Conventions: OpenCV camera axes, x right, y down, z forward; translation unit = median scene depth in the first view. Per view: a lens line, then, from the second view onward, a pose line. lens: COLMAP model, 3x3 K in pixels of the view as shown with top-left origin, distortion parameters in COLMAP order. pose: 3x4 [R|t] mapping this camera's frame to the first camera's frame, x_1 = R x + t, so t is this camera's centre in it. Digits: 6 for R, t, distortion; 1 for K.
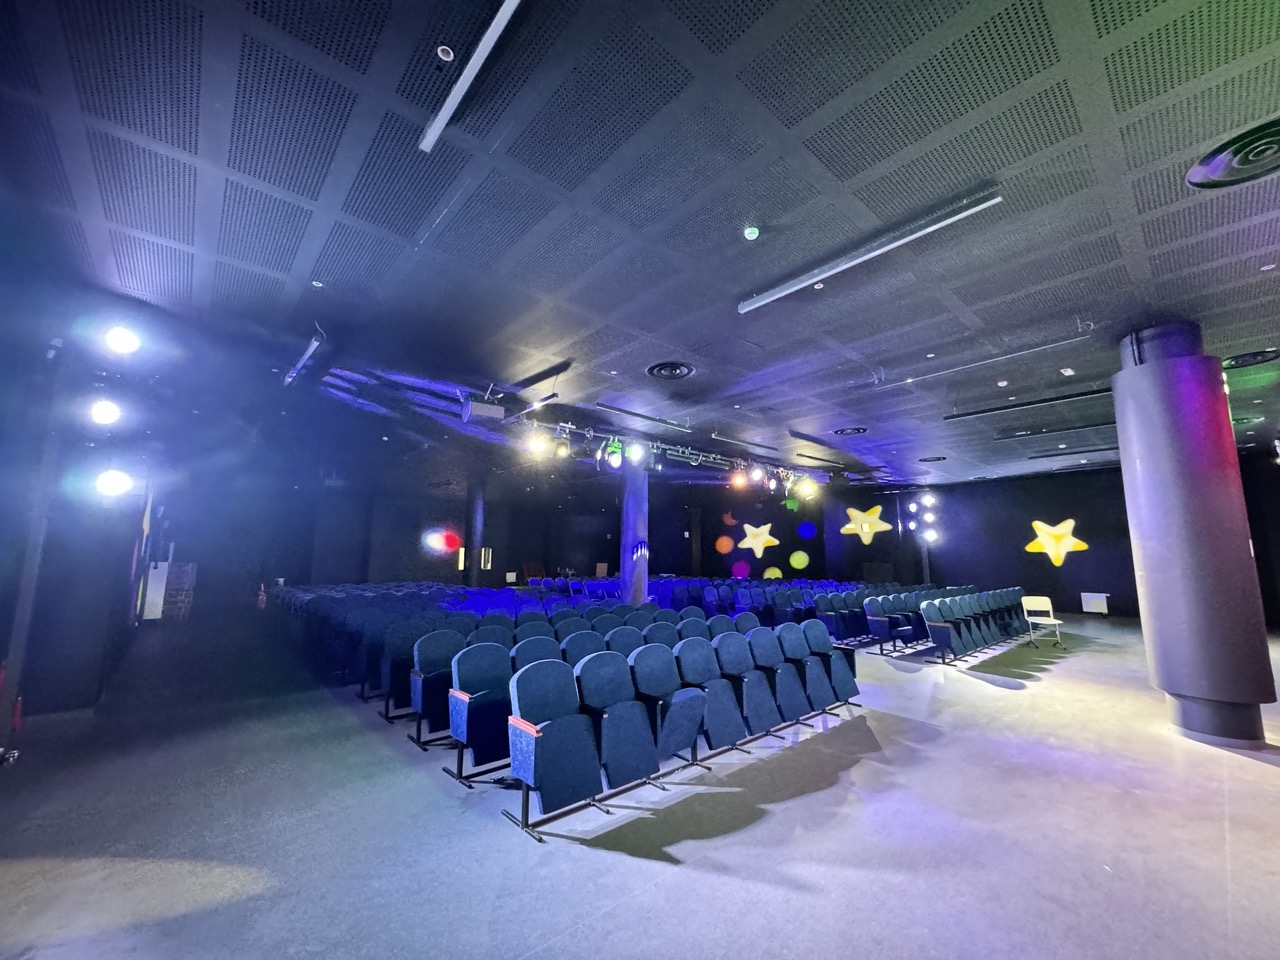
lens RADIAL K [[512.0, 0, 640.6], [0, 512.0, 481.1], [0, 0, 1]] dist [-0.003878, 0.000994]
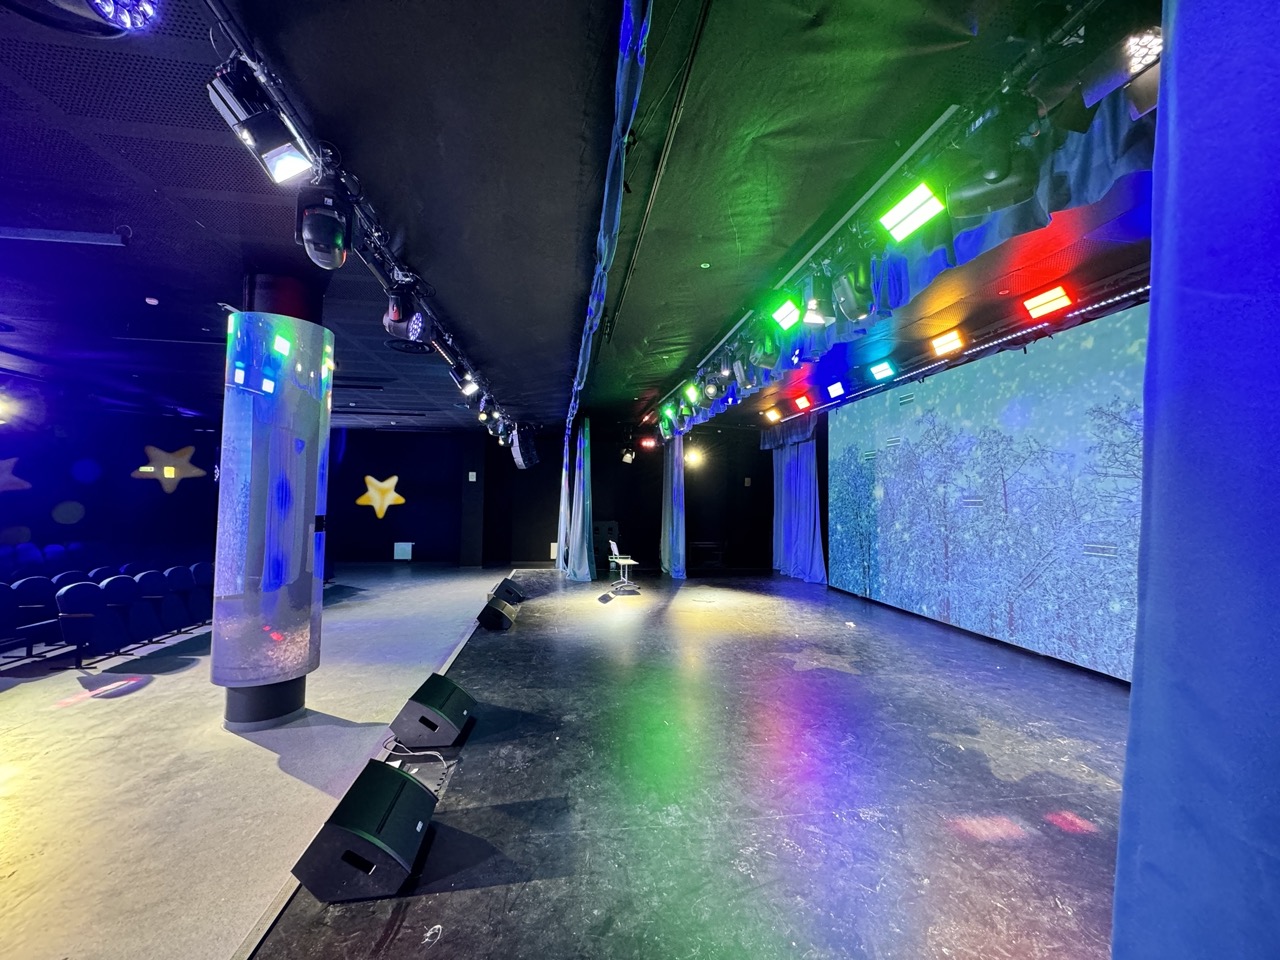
lens RADIAL K [[512.0, 0, 639.9], [0, 512.0, 480.1], [0, 0, 1]] dist [-0.003878, 0.000994]
pose [[0.549738, 0.041546, 0.834303, 0.454183], [-0.130771, 0.990728, 0.036831, -0.047066], [-0.825038, -0.129350, 0.550074, -0.039397]]
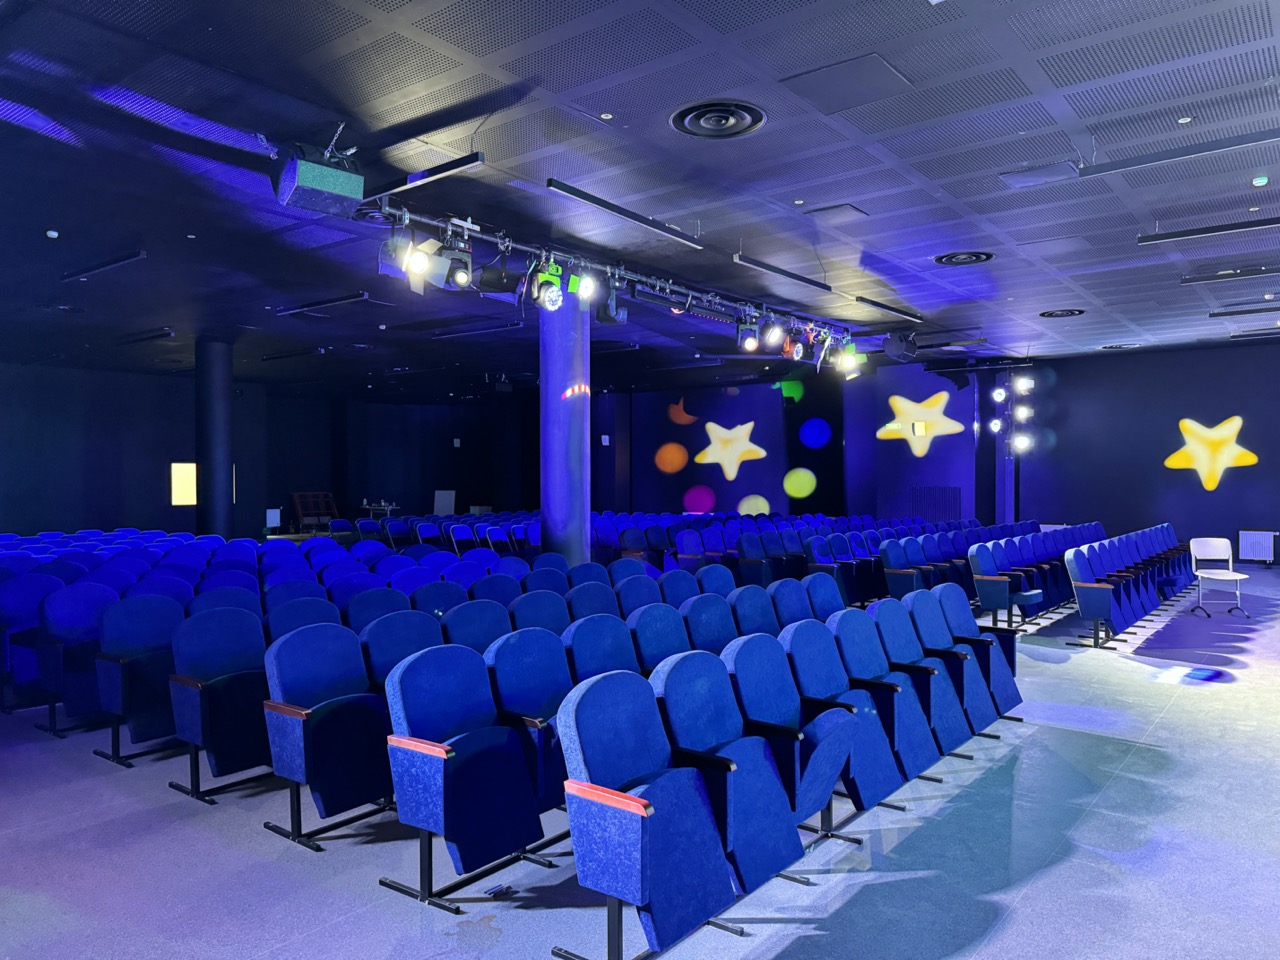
lens RADIAL K [[897.1, 0, 646.5], [0, 897.1, 486.1], [0, 0, 1]] dist [0.065046, -0.074781]
pose [[0.982889, -0.006467, 0.184084, -0.161528], [-0.021927, 0.988169, 0.151790, 0.009919], [-0.182888, -0.153229, 0.971119, 0.064115]]
